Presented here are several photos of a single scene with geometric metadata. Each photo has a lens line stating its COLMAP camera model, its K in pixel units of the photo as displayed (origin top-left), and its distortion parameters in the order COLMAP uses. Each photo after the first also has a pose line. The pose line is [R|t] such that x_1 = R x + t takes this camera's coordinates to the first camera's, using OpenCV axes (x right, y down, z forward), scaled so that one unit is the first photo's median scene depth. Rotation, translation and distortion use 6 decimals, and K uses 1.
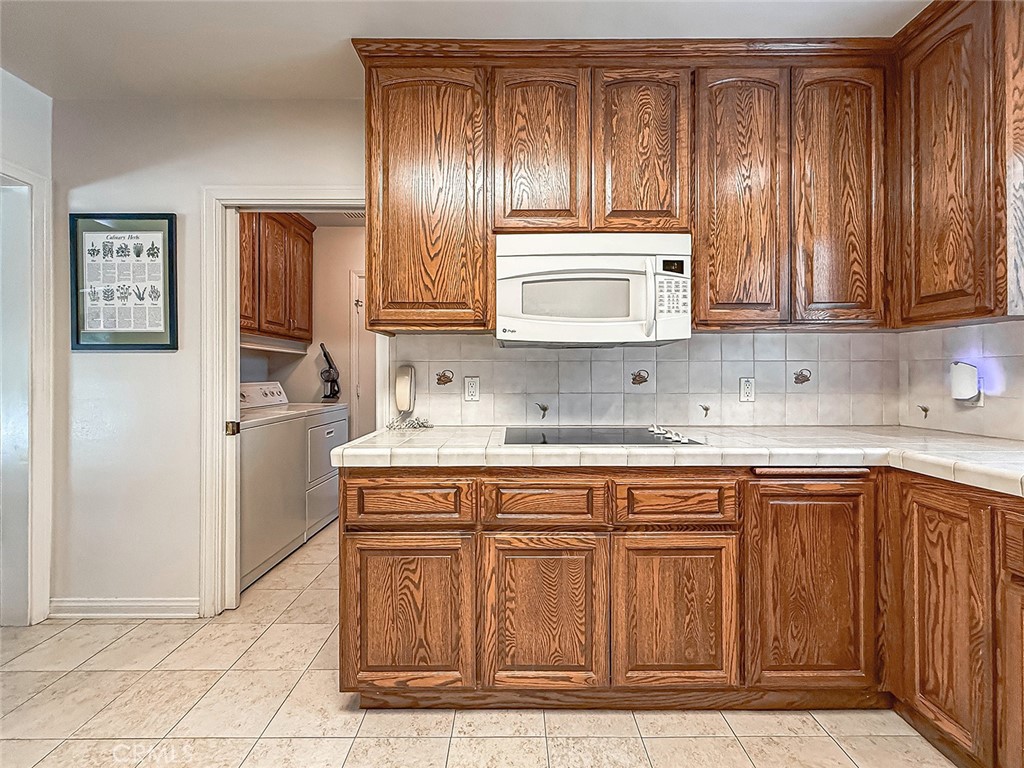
lens RADIAL K [[410.7, 0, 514.5], [0, 410.7, 373.3], [0, 0, 1]] dist [-0.001419, -0.000033]
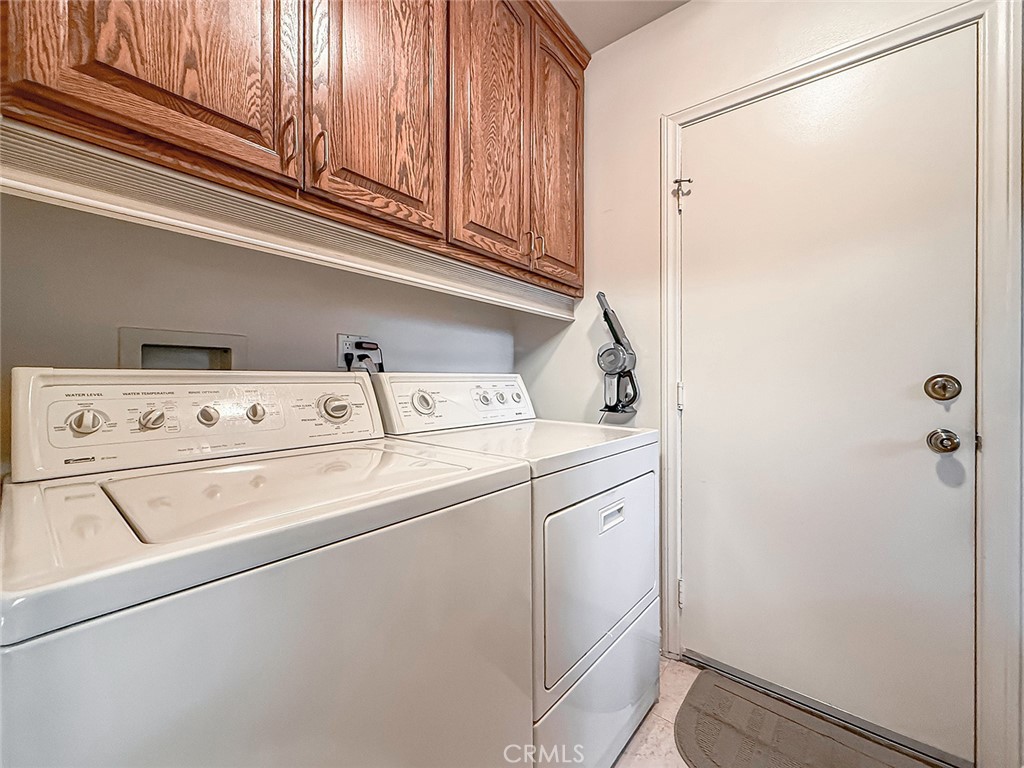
lens RADIAL K [[409.6, 0, 511.8], [0, 409.6, 379.5], [0, 0, 1]] dist [-0.002426, 0.000245]
pose [[0.768590, 0.002551, -0.639736, -0.257208], [-0.002451, 0.999996, 0.001043, 0.025552], [0.639736, 0.000766, 0.768594, 0.596896]]
